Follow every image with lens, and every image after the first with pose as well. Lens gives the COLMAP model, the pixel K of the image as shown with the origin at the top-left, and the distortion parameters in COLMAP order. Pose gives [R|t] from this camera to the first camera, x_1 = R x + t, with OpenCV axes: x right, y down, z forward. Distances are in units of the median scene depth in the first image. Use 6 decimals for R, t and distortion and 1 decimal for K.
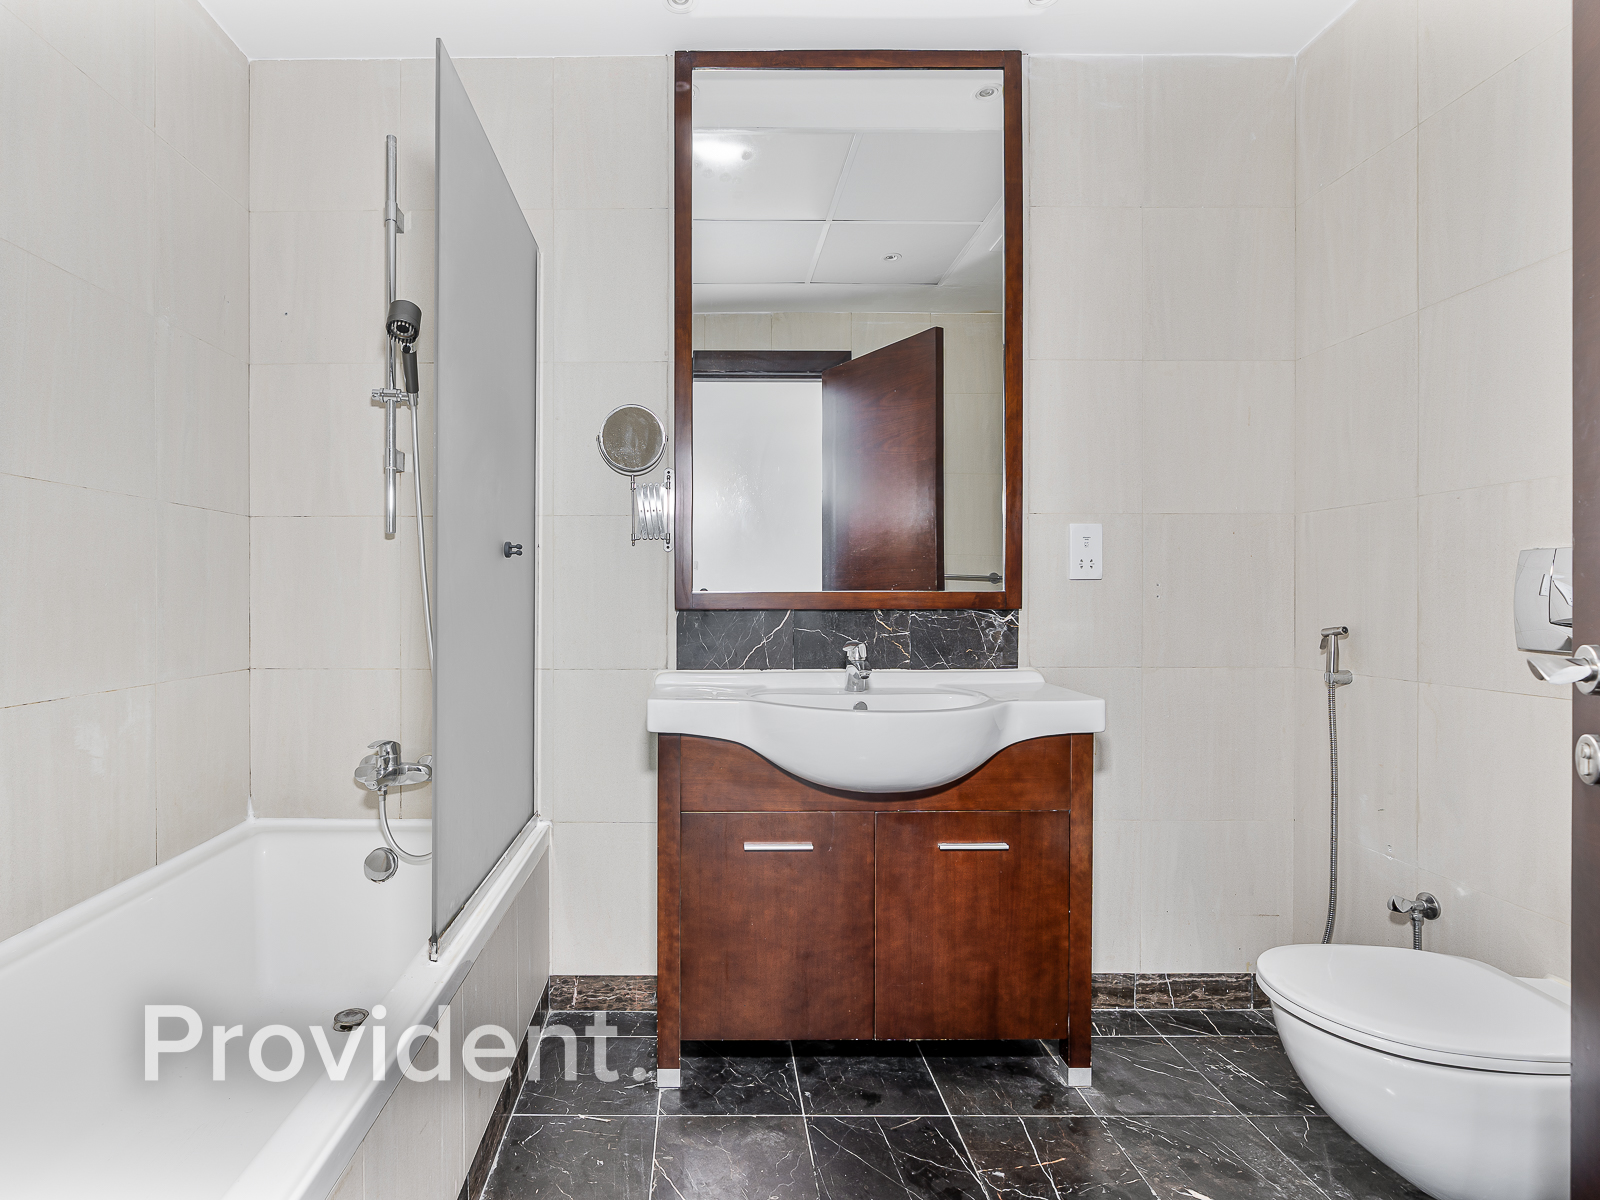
lens RADIAL K [[781.0, 0, 799.2], [0, 781.0, 612.5], [0, 0, 1]] dist [-0.013575, 0.004773]
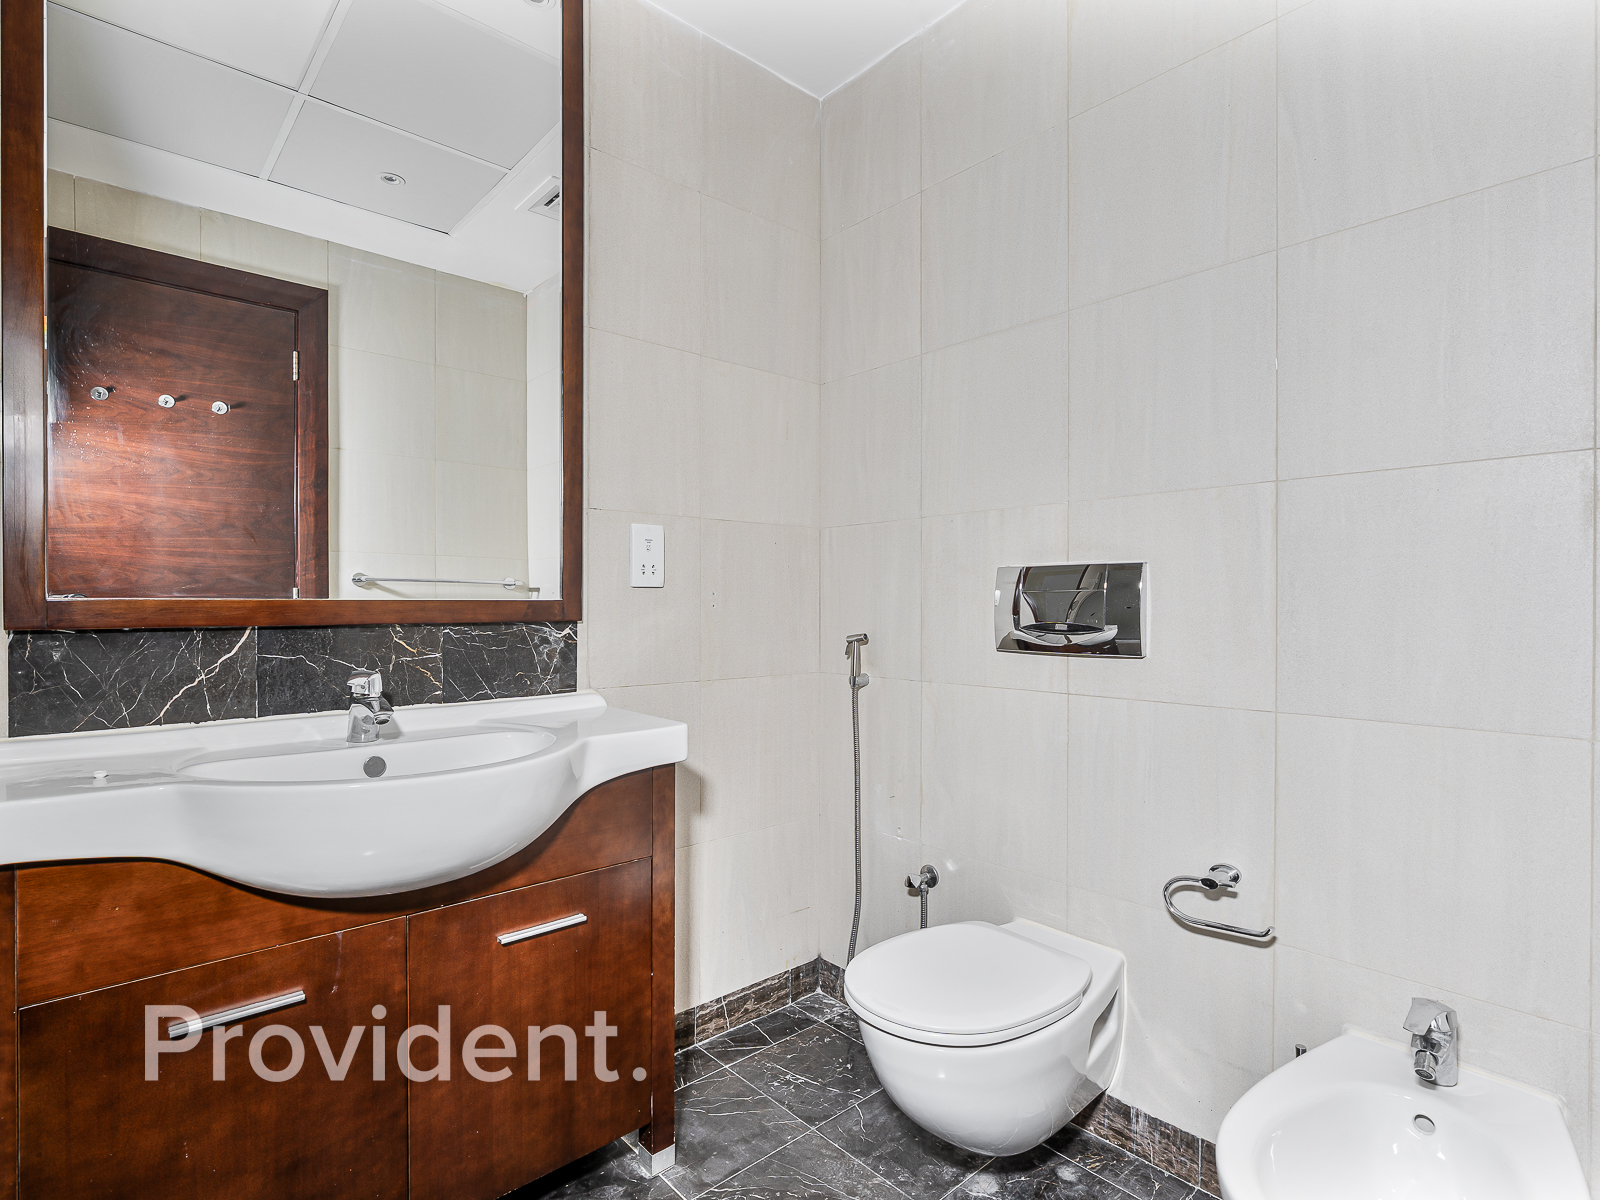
lens RADIAL K [[781.0, 0, 799.2], [0, 781.0, 612.5], [0, 0, 1]] dist [-0.013575, 0.004773]
pose [[0.807576, -0.005471, 0.589738, -0.023469], [0.012252, 0.999897, -0.007501, -0.004882], [-0.589636, 0.013283, 0.807560, 0.195500]]
